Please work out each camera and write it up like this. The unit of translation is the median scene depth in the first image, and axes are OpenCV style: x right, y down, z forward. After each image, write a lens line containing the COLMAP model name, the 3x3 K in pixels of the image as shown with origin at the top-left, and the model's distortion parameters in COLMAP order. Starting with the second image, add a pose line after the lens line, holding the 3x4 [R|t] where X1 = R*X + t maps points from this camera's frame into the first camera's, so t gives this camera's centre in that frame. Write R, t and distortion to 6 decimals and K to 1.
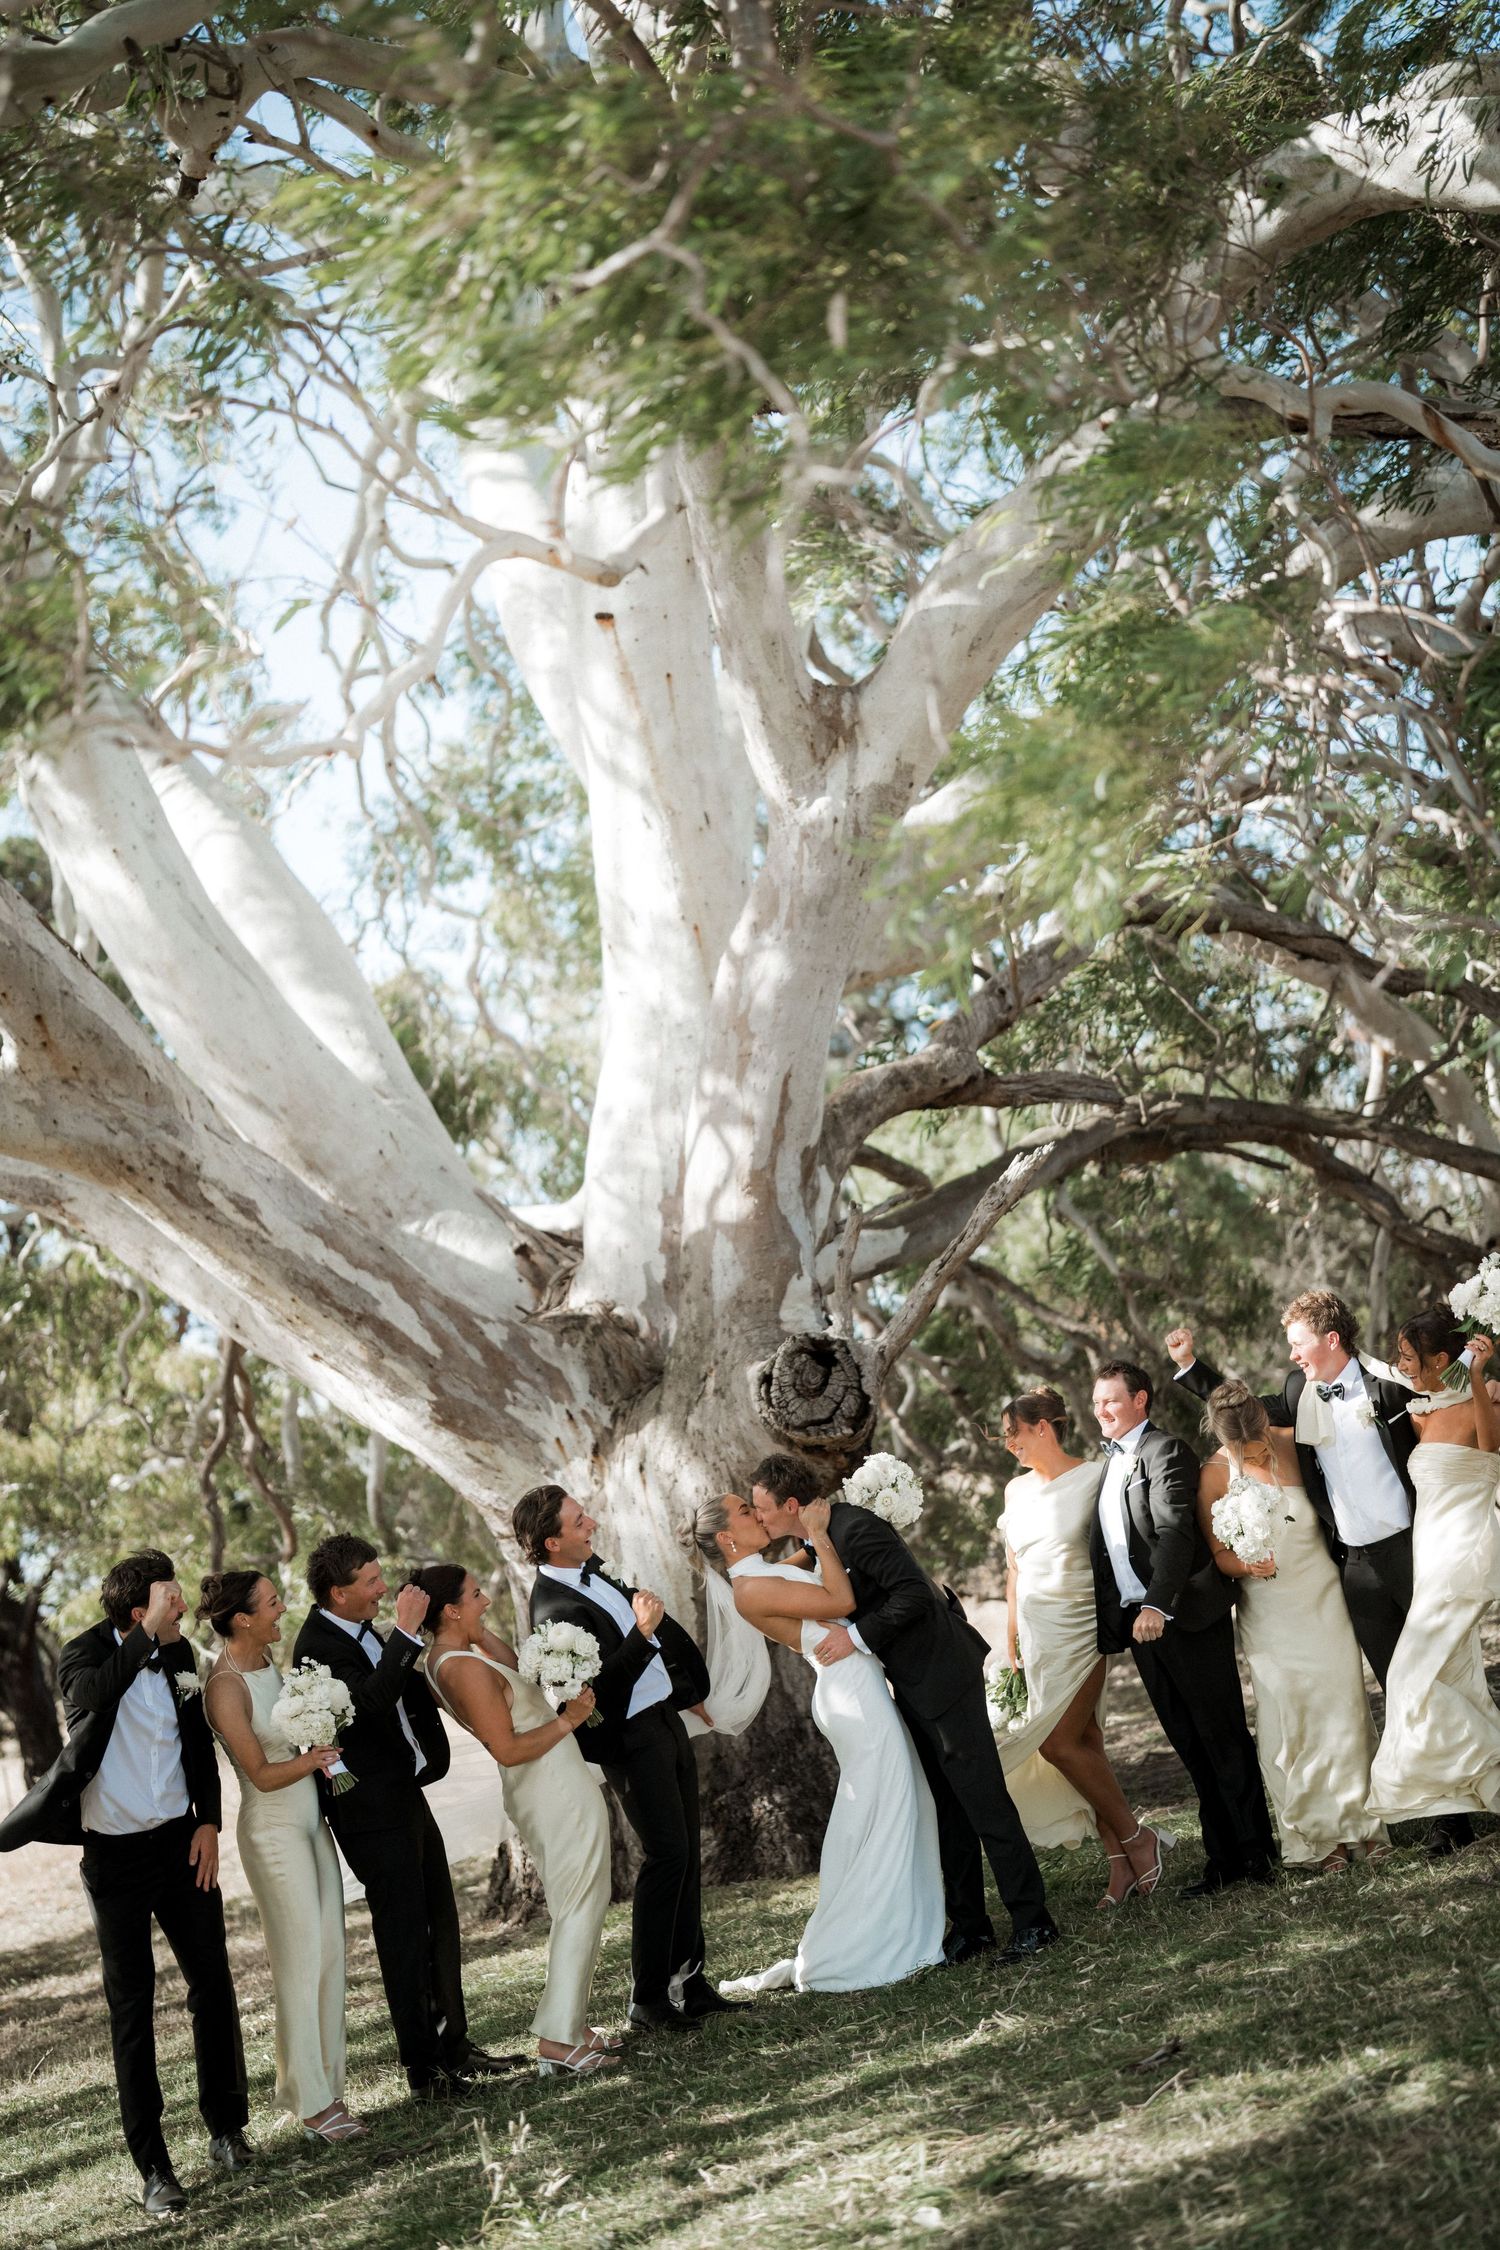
lens RADIAL K [[3462.3, 0, 751.5], [0, 3462.3, 1113.9], [0, 0, 1]] dist [-0.095064, 0.000000]
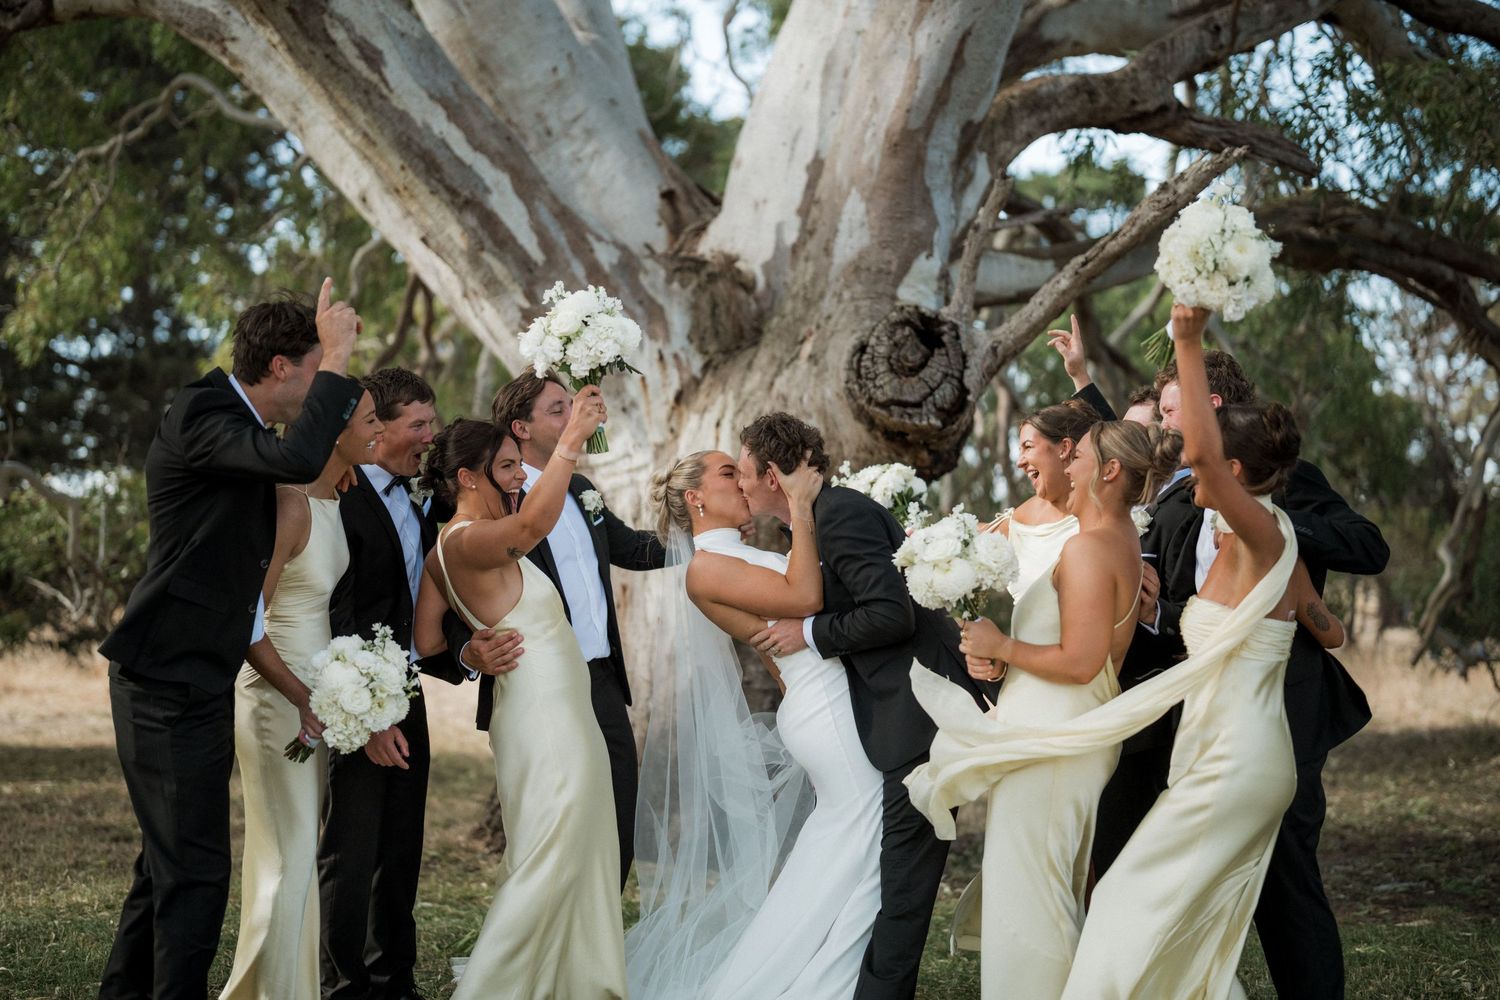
lens RADIAL K [[2308.2, 0, 741.1], [0, 2308.2, 507.5], [0, 0, 1]] dist [-0.095064, 0.000000]
pose [[0.968284, 0.234282, -0.086827, 0.033550], [-0.226012, 0.969446, 0.095361, 0.063173], [0.106516, -0.072712, 0.991649, 0.379417]]
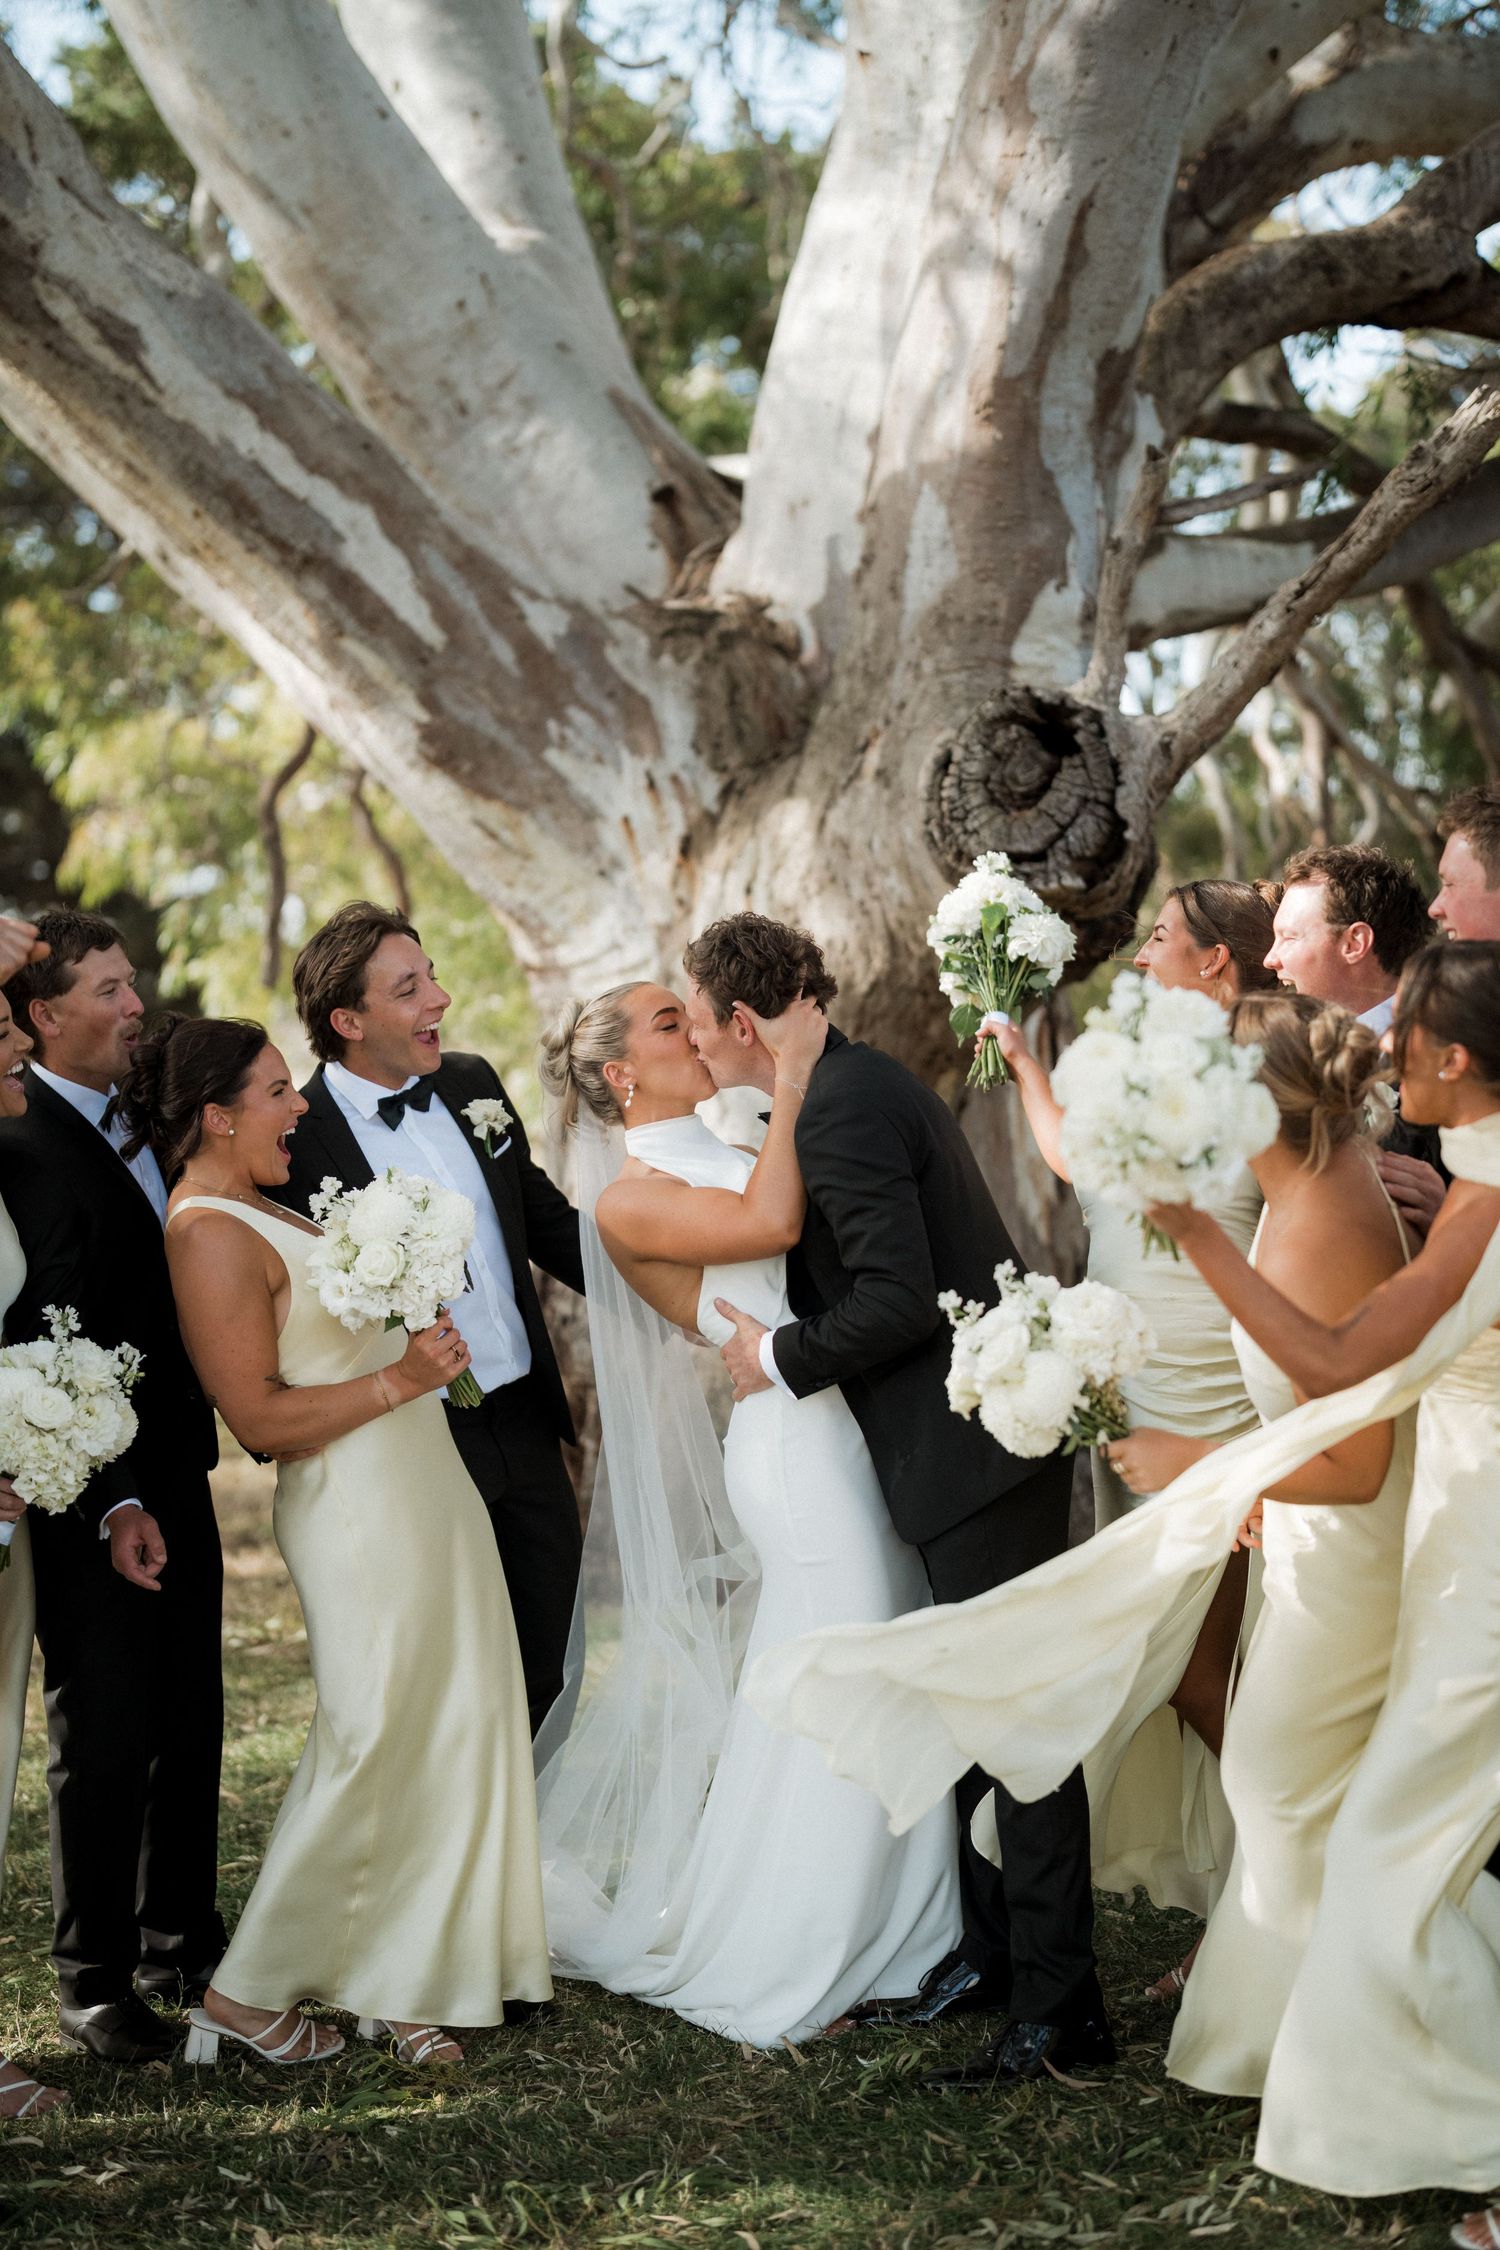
lens RADIAL K [[3601.9, 0, 747.5], [0, 3601.9, 1103.3], [0, 0, 1]] dist [-0.048579, 0.000000]
pose [[0.974765, 0.157296, -0.158403, 0.066826], [-0.127409, 0.974668, 0.183817, 0.027959], [0.183304, -0.158996, 0.970113, 0.421524]]
